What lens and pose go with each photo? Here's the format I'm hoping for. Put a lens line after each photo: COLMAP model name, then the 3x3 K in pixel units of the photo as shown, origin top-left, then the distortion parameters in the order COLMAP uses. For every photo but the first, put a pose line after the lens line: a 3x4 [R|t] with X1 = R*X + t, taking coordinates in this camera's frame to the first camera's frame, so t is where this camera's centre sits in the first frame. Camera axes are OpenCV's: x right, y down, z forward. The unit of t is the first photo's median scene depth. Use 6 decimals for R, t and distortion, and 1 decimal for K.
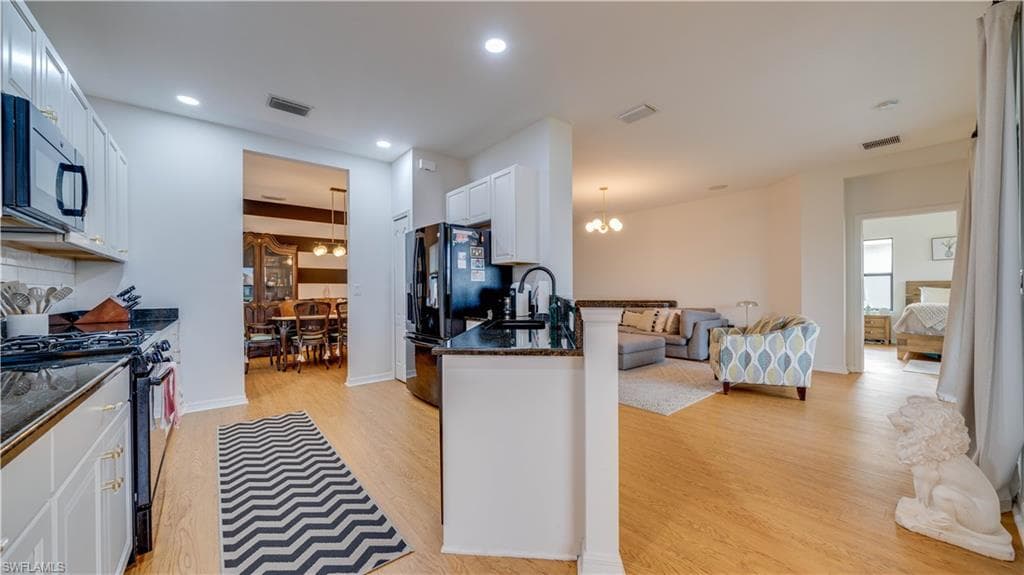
lens RADIAL K [[356.1, 0, 508.9], [0, 356.1, 291.3], [0, 0, 1]] dist [-0.000307, -0.000030]
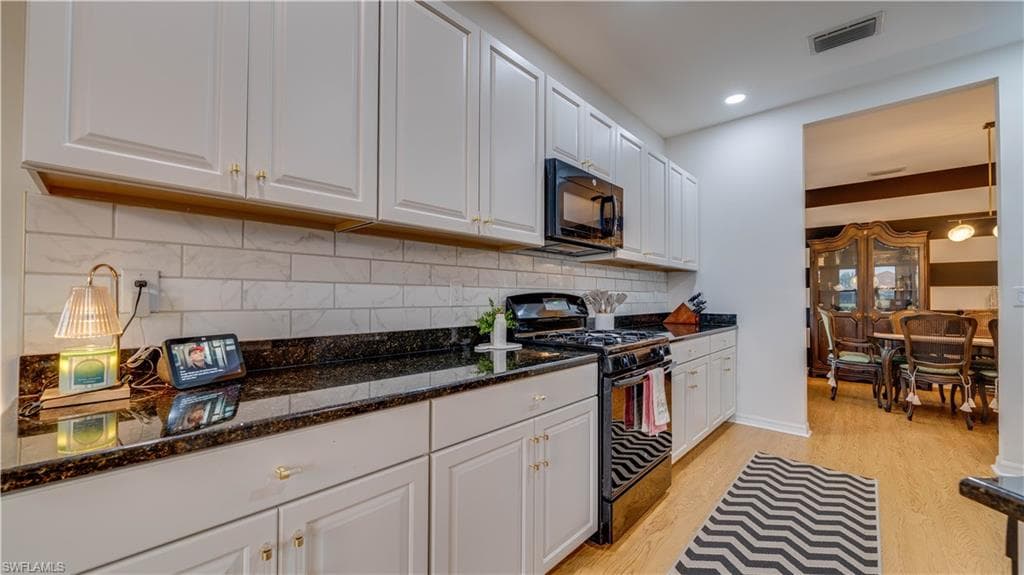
lens RADIAL K [[384.9, 0, 512.8], [0, 384.9, 291.0], [0, 0, 1]] dist [-0.000139, 0.000079]
pose [[0.145586, -0.009633, -0.989299, 0.030568], [-0.006242, 0.999924, -0.010655, -0.001691], [0.989326, 0.007726, 0.145515, 0.211452]]
